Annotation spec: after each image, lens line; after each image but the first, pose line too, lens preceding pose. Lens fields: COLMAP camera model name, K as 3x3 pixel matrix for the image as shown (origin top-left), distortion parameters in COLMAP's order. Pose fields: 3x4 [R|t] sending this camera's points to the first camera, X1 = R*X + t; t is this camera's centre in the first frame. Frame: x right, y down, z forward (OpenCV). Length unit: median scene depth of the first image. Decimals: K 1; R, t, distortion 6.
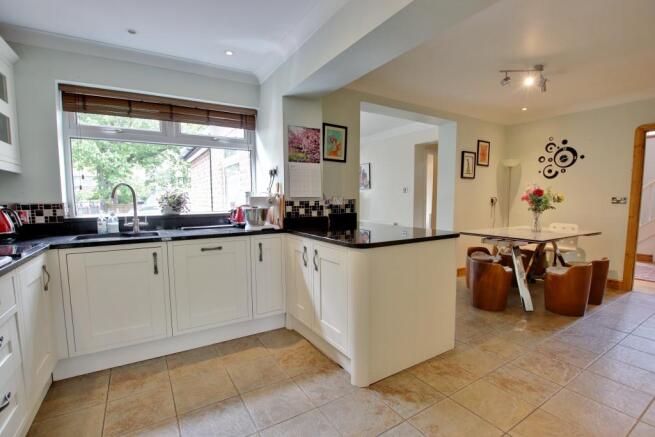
lens RADIAL K [[303.6, 0, 326.6], [0, 303.6, 224.5], [0, 0, 1]] dist [-0.026587, 0.000650]
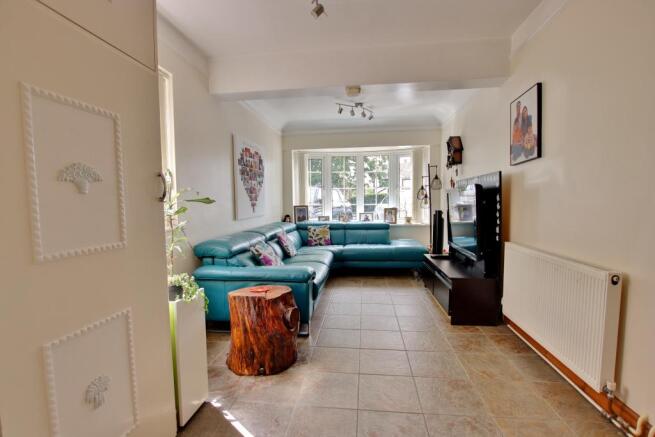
lens RADIAL K [[303.6, 0, 326.9], [0, 303.6, 223.8], [0, 0, 1]] dist [-0.026587, 0.000650]
pose [[0.774876, 0.042719, -0.630668, 0.372216], [-0.049464, 0.998752, 0.006878, -0.073286], [0.630175, 0.025866, 0.776022, 1.266028]]
